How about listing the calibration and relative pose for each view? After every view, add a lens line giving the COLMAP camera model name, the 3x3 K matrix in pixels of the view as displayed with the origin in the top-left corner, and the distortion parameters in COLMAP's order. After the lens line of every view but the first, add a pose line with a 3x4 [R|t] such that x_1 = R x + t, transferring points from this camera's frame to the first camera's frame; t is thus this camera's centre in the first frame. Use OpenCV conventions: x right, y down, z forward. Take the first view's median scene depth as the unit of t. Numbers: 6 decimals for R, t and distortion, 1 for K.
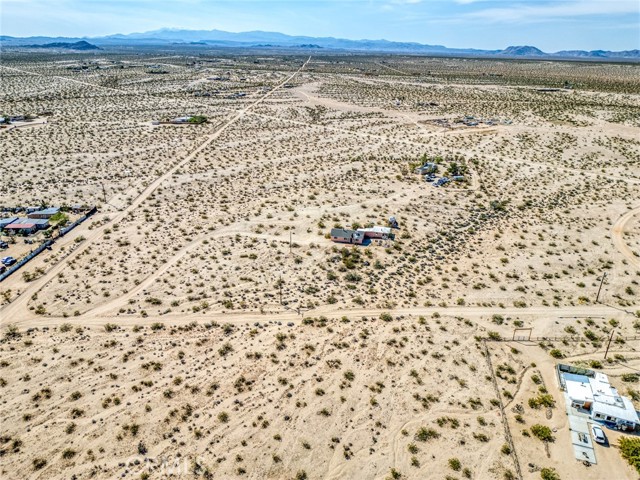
lens RADIAL K [[446.7, 0, 320.3], [0, 446.7, 240.7], [0, 0, 1]] dist [0.052741, -0.036068]
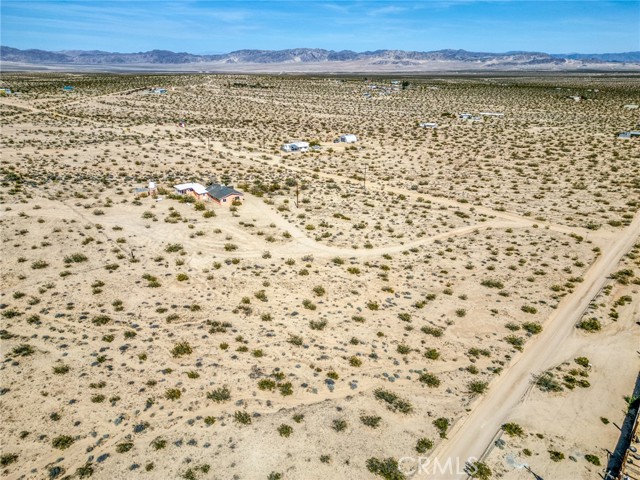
lens RADIAL K [[446.7, 0, 321.7], [0, 446.7, 237.1], [0, 0, 1]] dist [0.052741, -0.036068]
pose [[-0.761593, -0.254193, 0.596122, -0.710061], [0.237371, 0.746517, 0.621584, -0.512572], [-0.603018, 0.614896, -0.508204, 1.649472]]
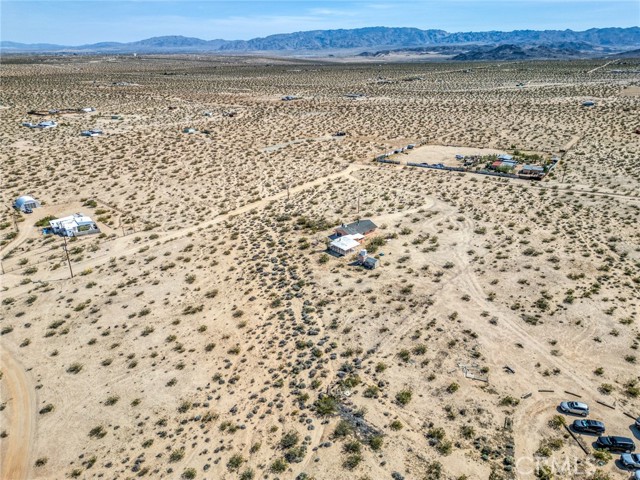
lens RADIAL K [[446.7, 0, 321.6], [0, 446.7, 242.2], [0, 0, 1]] dist [0.052741, -0.036068]
pose [[-0.559987, 0.313932, -0.766721, 0.925767], [-0.330230, 0.764165, 0.554075, -0.541833], [0.759843, 0.563470, -0.324253, 1.506762]]
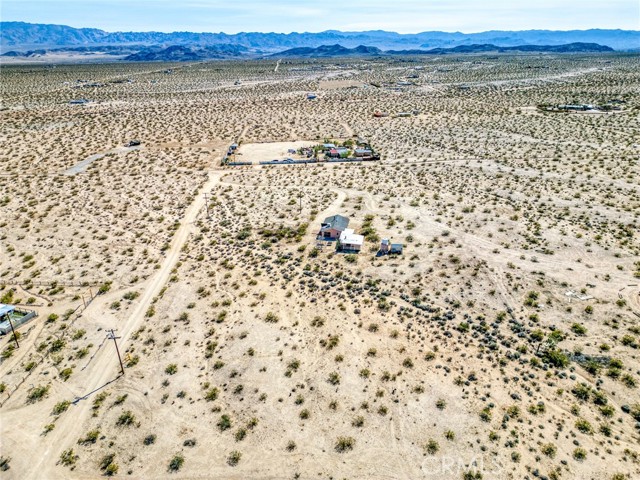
lens RADIAL K [[446.7, 0, 323.1], [0, 446.7, 238.8], [0, 0, 1]] dist [0.052741, -0.036068]
pose [[0.067354, 0.374844, -0.924638, 1.058098], [-0.384979, 0.864739, 0.322518, -0.318613], [0.920464, 0.334243, 0.202551, 0.984418]]
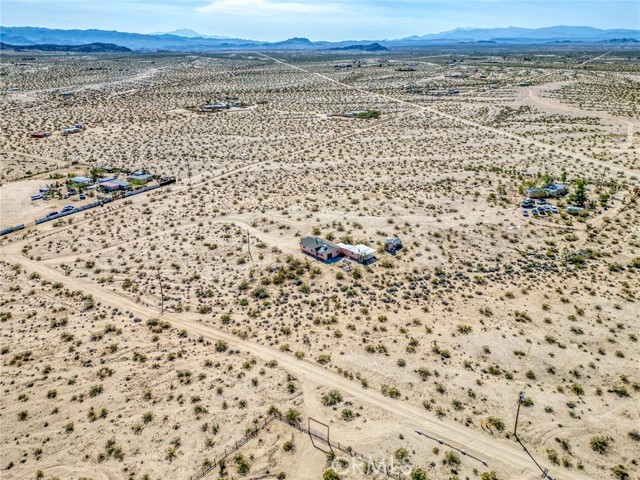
lens RADIAL K [[446.7, 0, 320.5], [0, 446.7, 237.6], [0, 0, 1]] dist [0.052741, -0.036068]
pose [[0.839432, 0.199302, -0.505601, 0.594790], [-0.201543, 0.978153, 0.050962, -0.090324], [0.504712, 0.059122, 0.861261, 0.320073]]
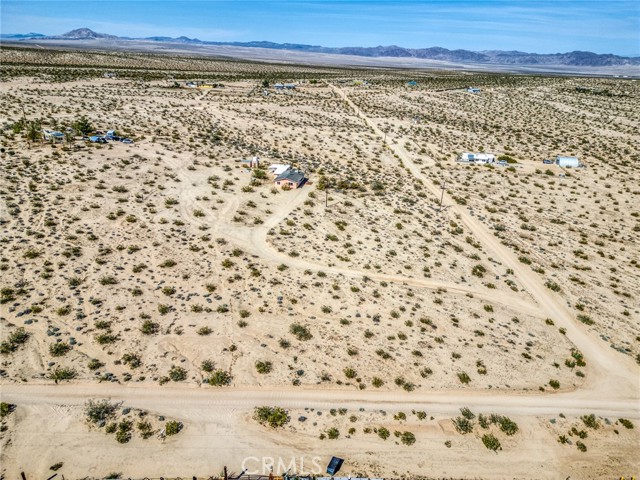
lens RADIAL K [[446.7, 0, 323.1], [0, 446.7, 240.9], [0, 0, 1]] dist [0.052741, -0.036068]
pose [[-0.060054, -0.402604, 0.913402, -0.971799], [0.353279, 0.847255, 0.396676, -0.286370], [-0.933588, 0.346508, 0.091351, 1.093220]]
